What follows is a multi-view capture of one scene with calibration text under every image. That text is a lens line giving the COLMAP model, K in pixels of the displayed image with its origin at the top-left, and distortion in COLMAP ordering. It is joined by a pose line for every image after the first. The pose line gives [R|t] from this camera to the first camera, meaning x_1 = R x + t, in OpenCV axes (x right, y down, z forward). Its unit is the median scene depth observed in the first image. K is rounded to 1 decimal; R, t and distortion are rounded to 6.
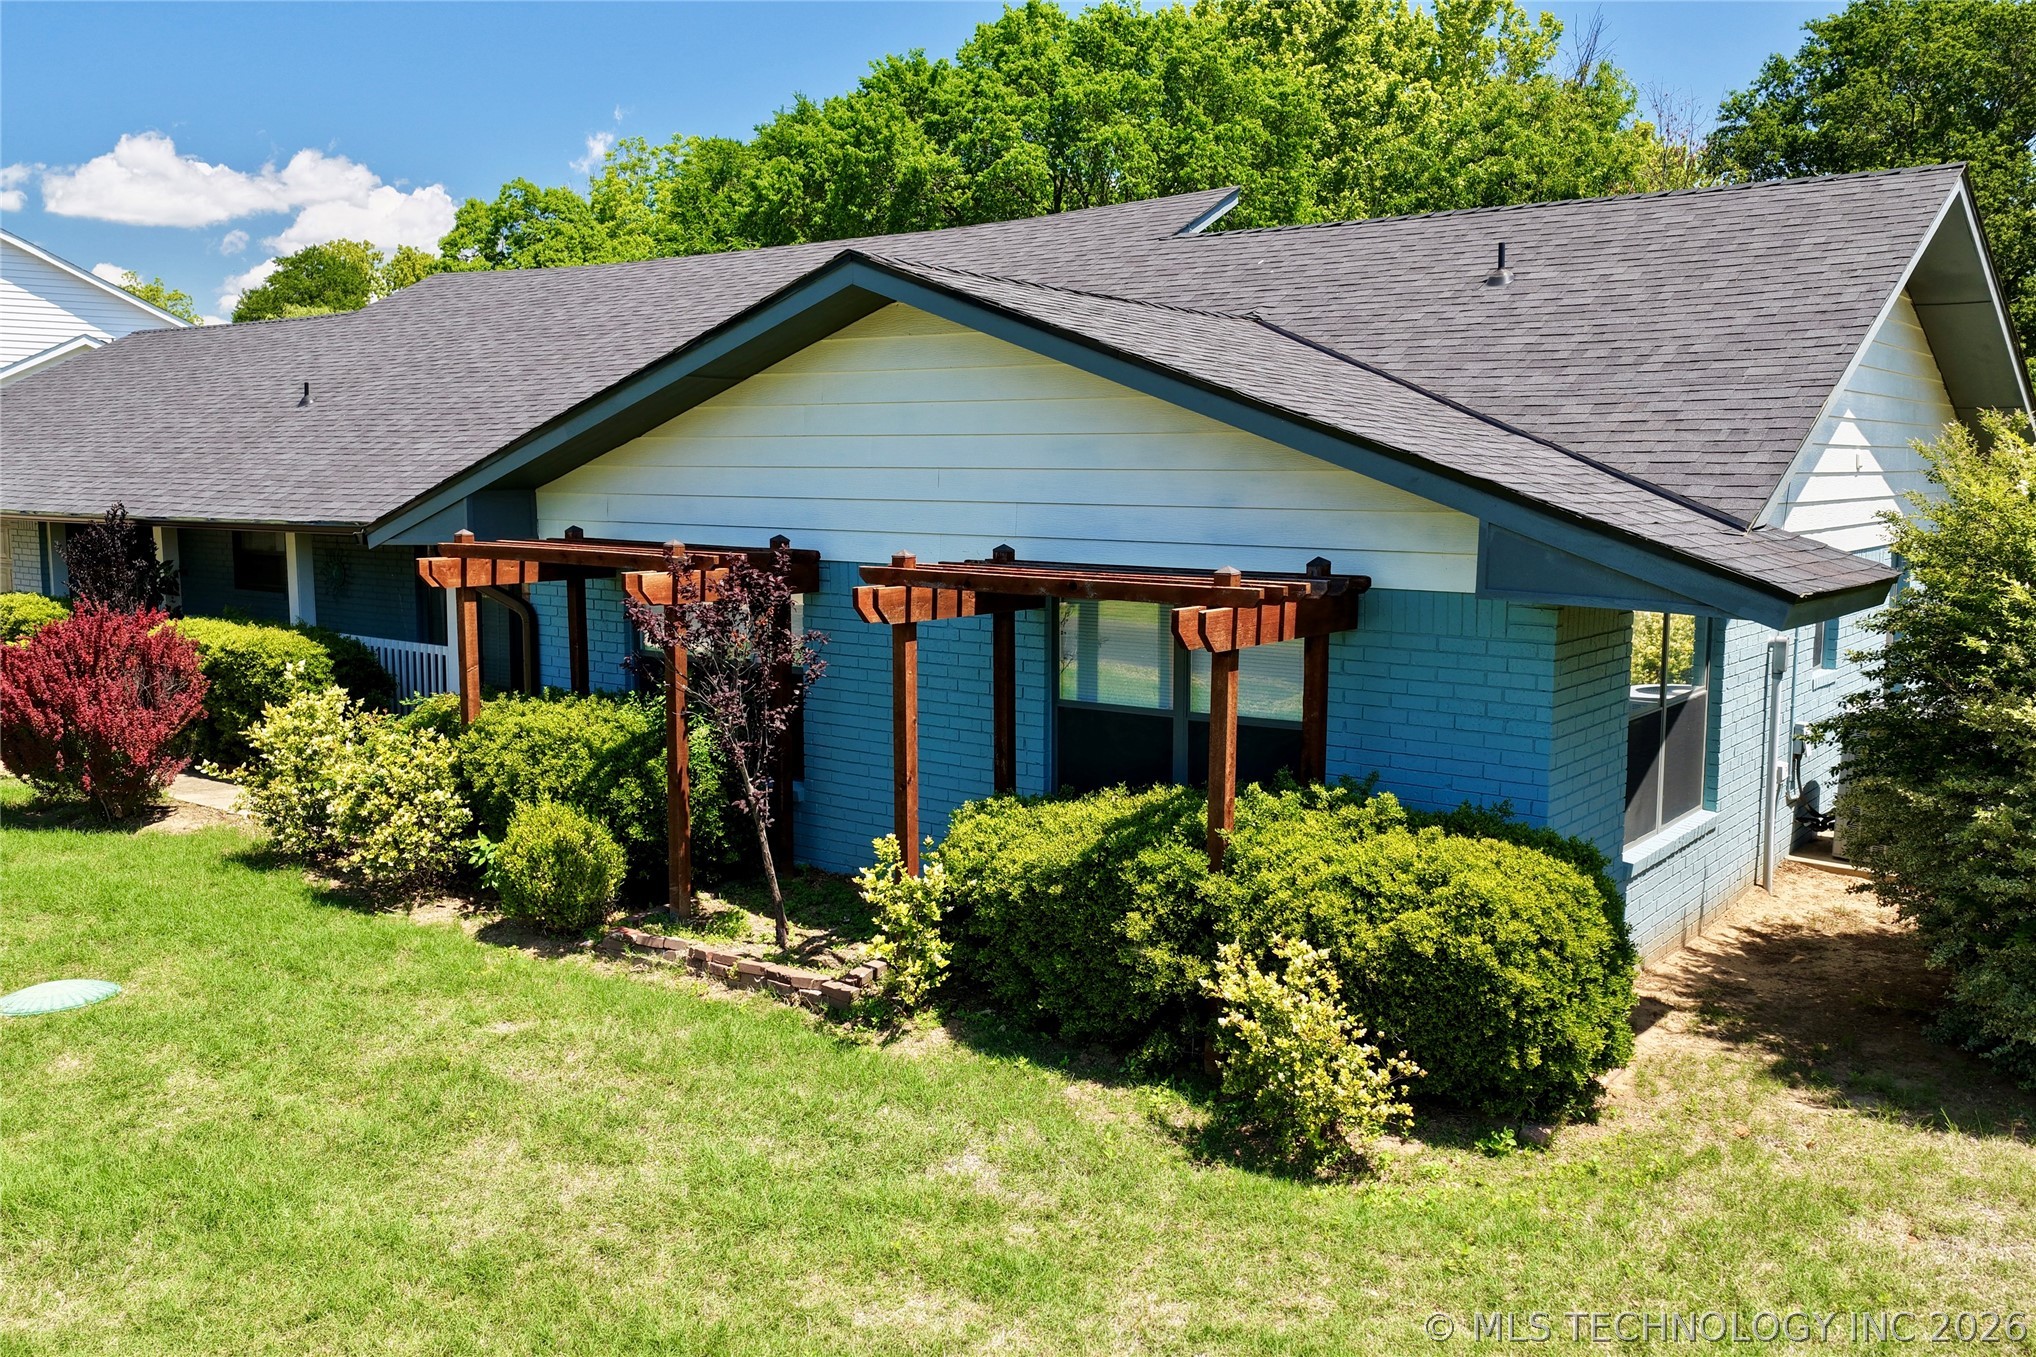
lens RADIAL K [[1705.5, 0, 1029.6], [0, 1705.5, 673.1], [0, 0, 1]] dist [-0.013451, 0.051016]
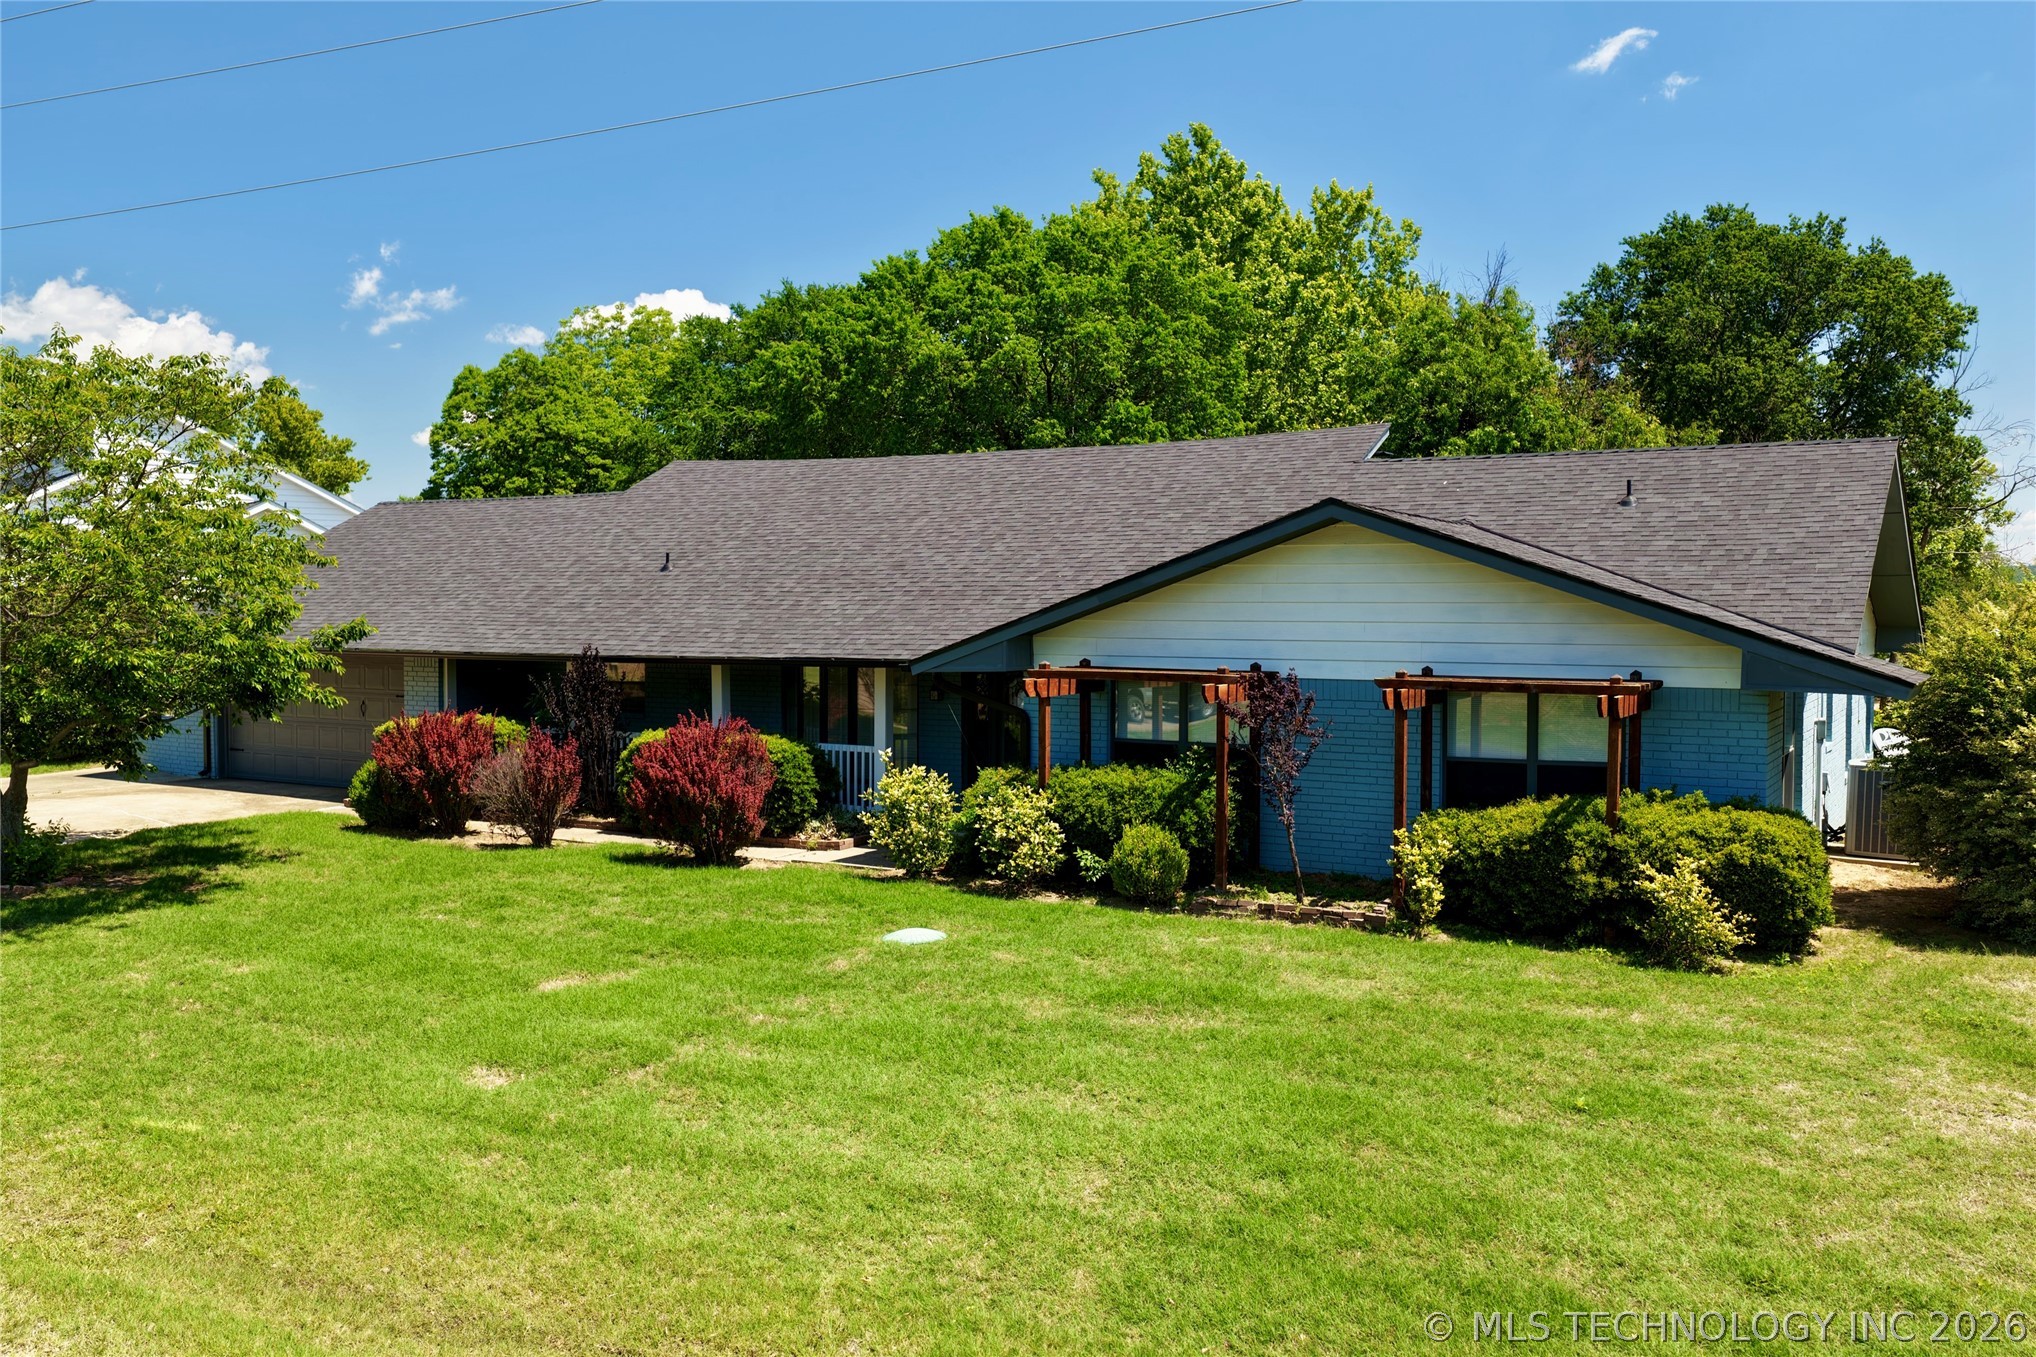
lens RADIAL K [[1727.4, 0, 1017.8], [0, 1727.4, 674.4], [0, 0, 1]] dist [-0.011171, 0.045440]
pose [[0.992697, -0.008608, 0.120327, -0.407046], [0.017982, 0.996866, -0.077035, 0.038925], [-0.119286, 0.078637, 0.989741, -0.440627]]
